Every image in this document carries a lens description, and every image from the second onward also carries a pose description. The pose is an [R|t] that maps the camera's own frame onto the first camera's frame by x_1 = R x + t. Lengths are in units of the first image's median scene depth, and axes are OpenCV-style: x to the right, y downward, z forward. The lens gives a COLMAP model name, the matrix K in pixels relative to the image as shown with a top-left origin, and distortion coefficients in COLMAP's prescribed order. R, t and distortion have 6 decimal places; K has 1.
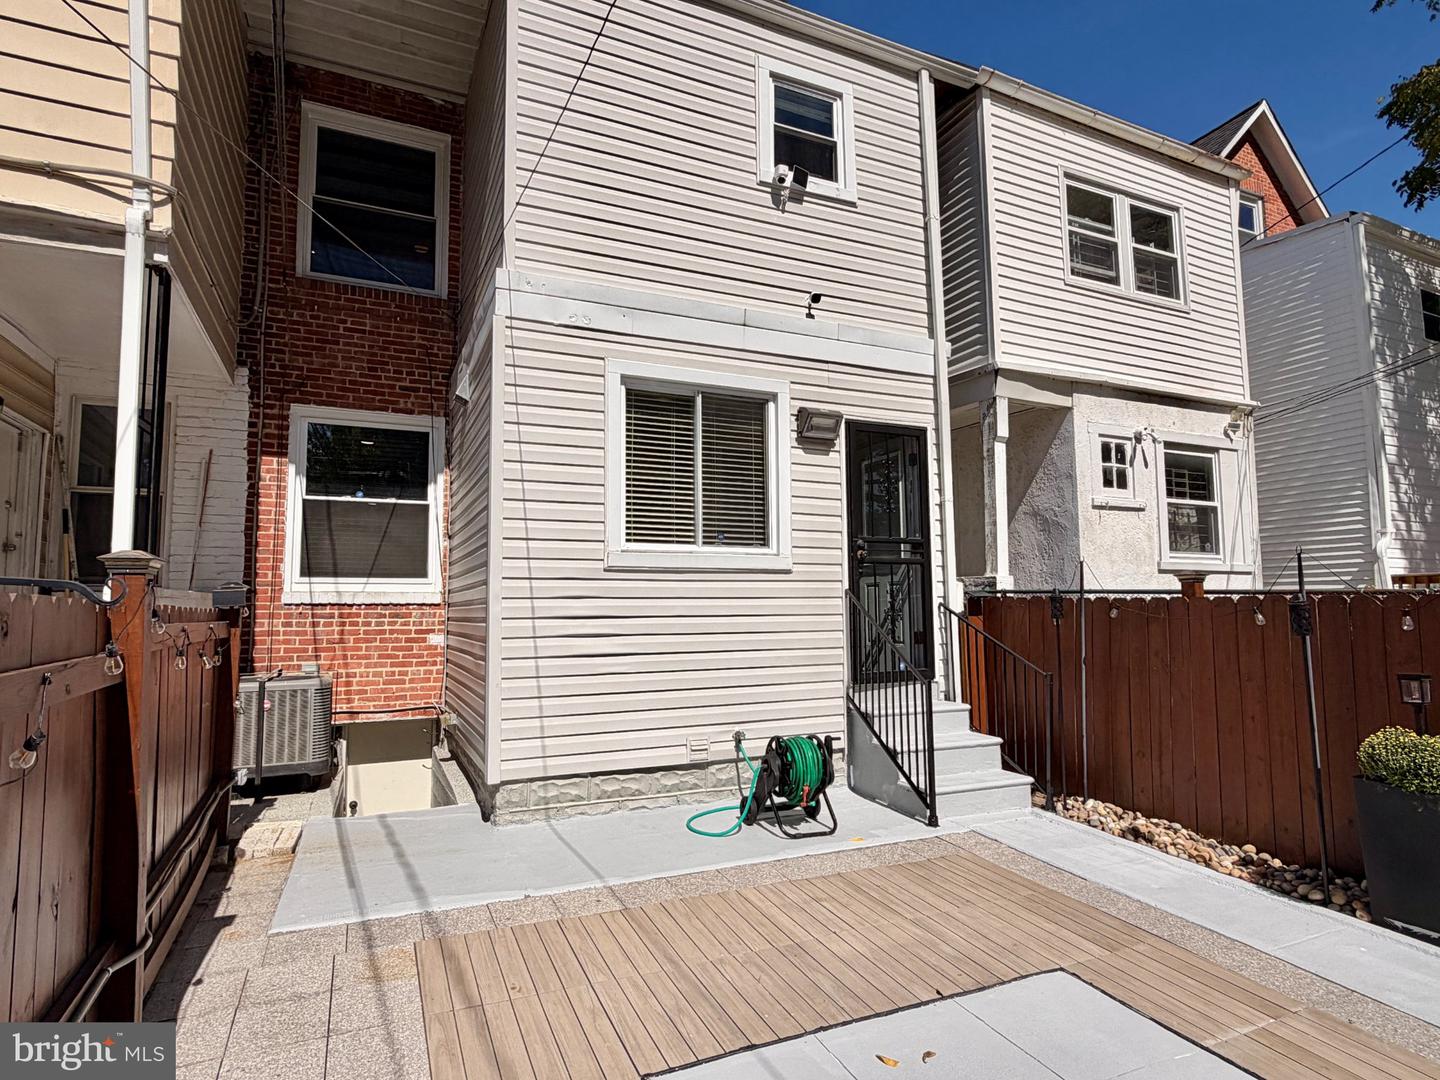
lens RADIAL K [[781.4, 0, 720.0], [0, 781.4, 544.0], [0, 0, 1]] dist [0.002263, -0.000906]
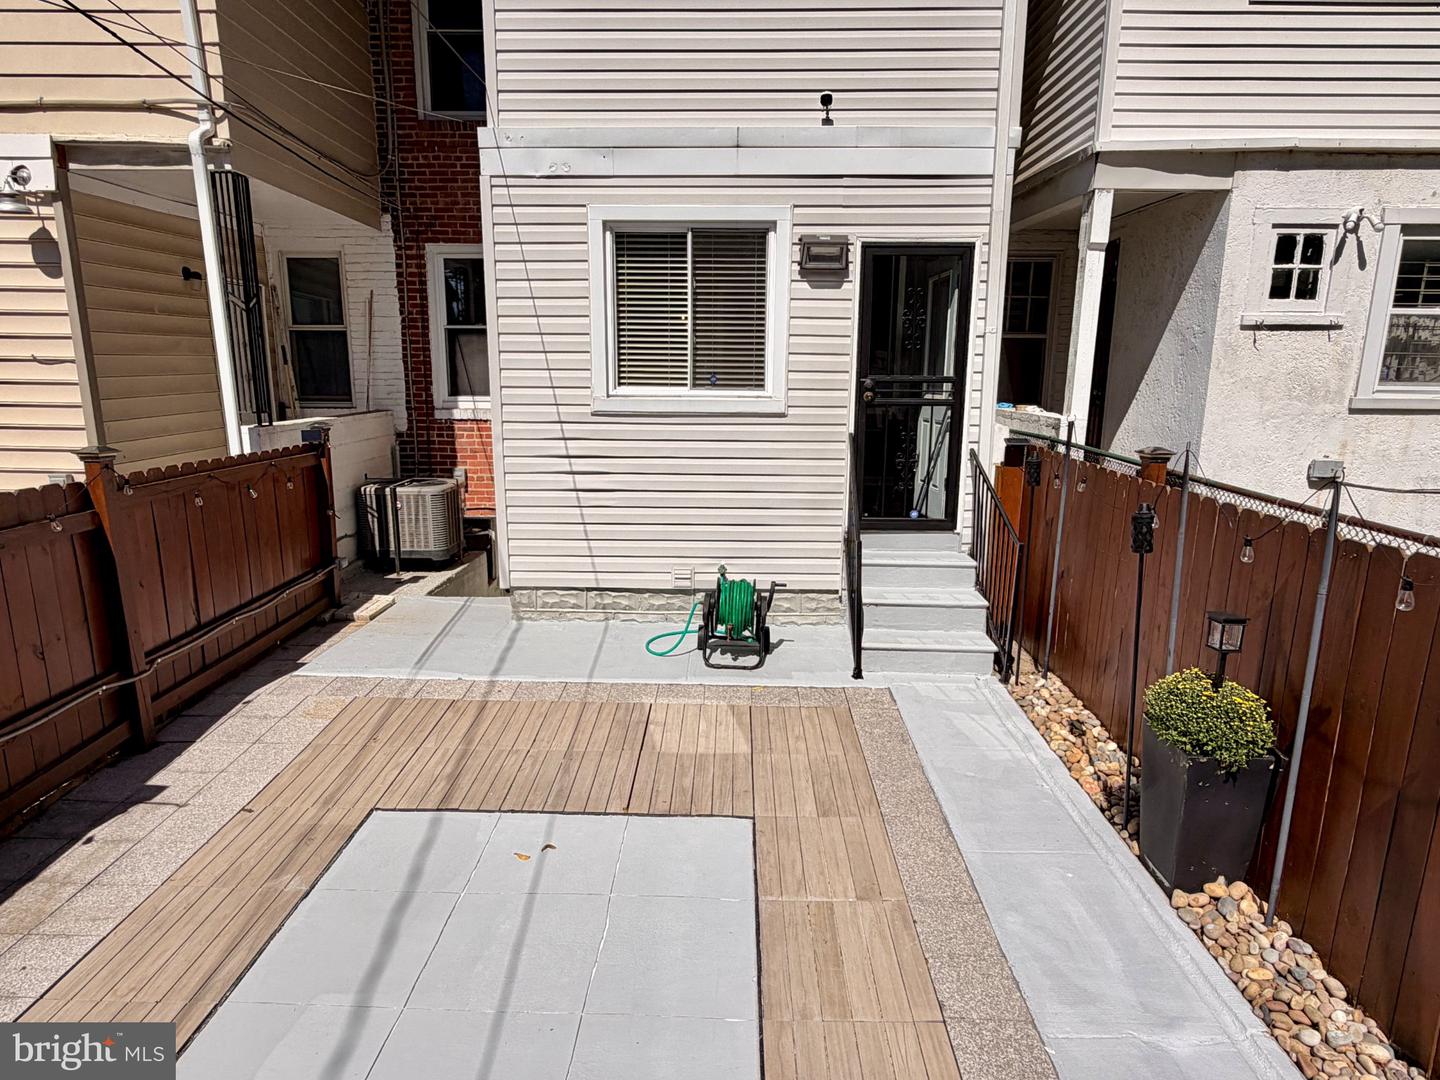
lens RADIAL K [[831.4, 0, 718.6], [0, 831.4, 545.7], [0, 0, 1]] dist [0.000460, -0.000737]
pose [[0.902822, 0.101939, -0.417757, 0.424961], [0.021629, 0.959501, 0.280874, -0.092887], [0.429470, -0.262615, 0.864054, 0.011623]]
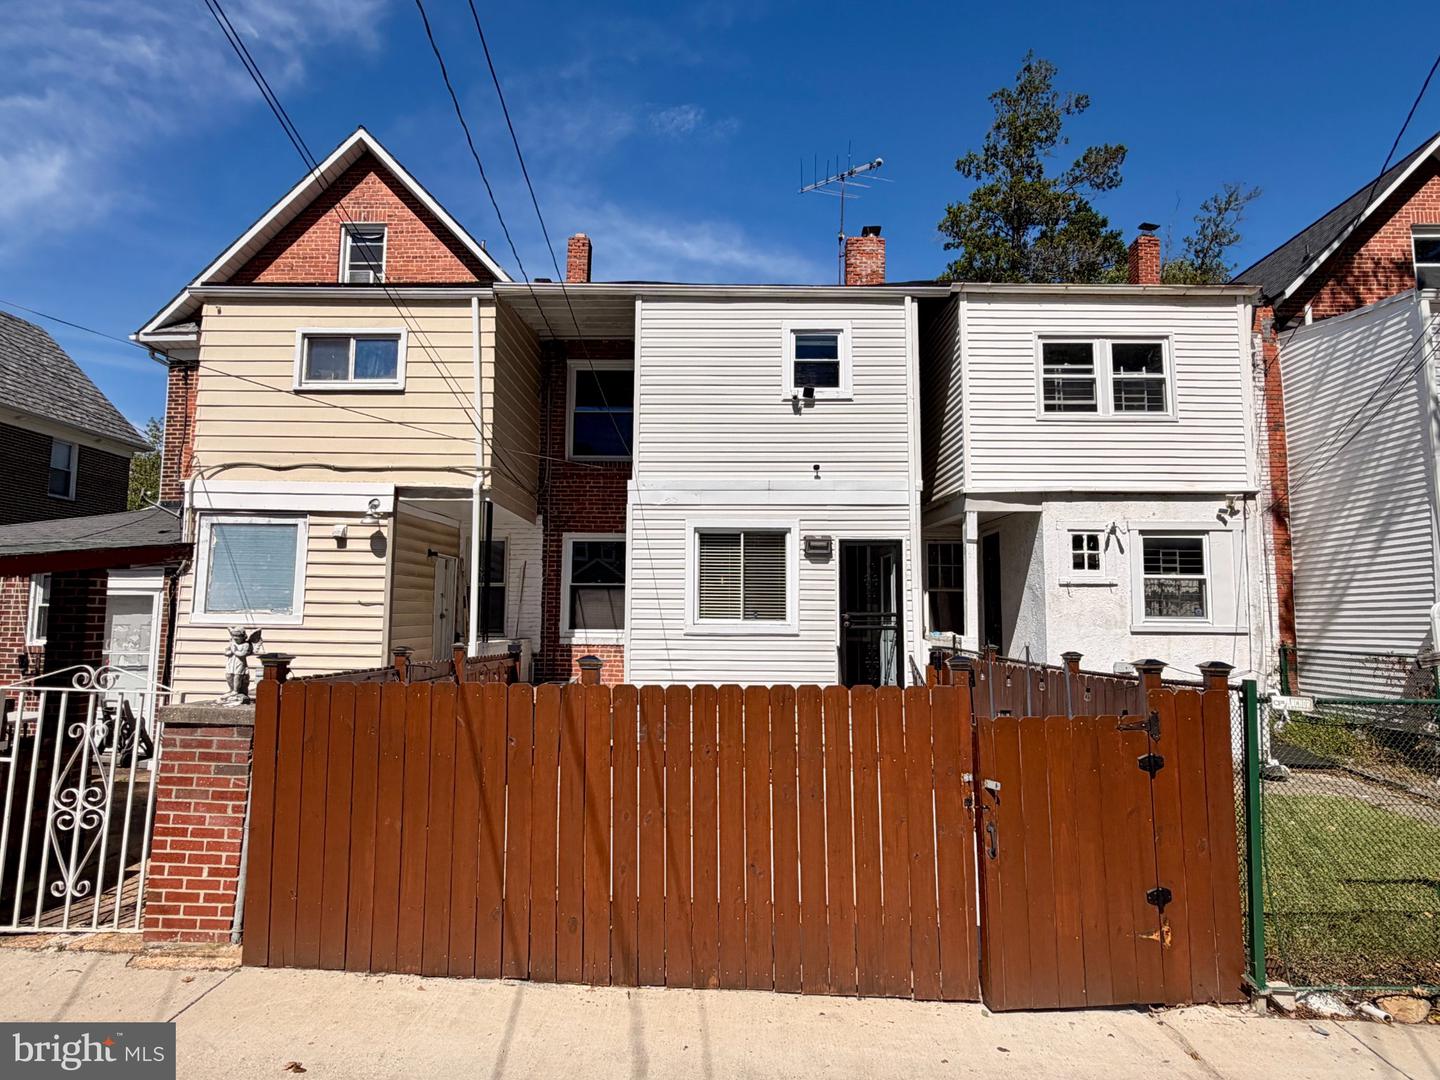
lens RADIAL K [[831.4, 0, 716.2], [0, 831.4, 544.5], [0, 0, 1]] dist [0.000460, -0.000737]
pose [[0.902439, -0.026467, -0.430005, 0.634678], [0.021034, 0.999628, -0.017384, -0.118916], [0.430305, 0.006643, 0.902659, -0.617920]]
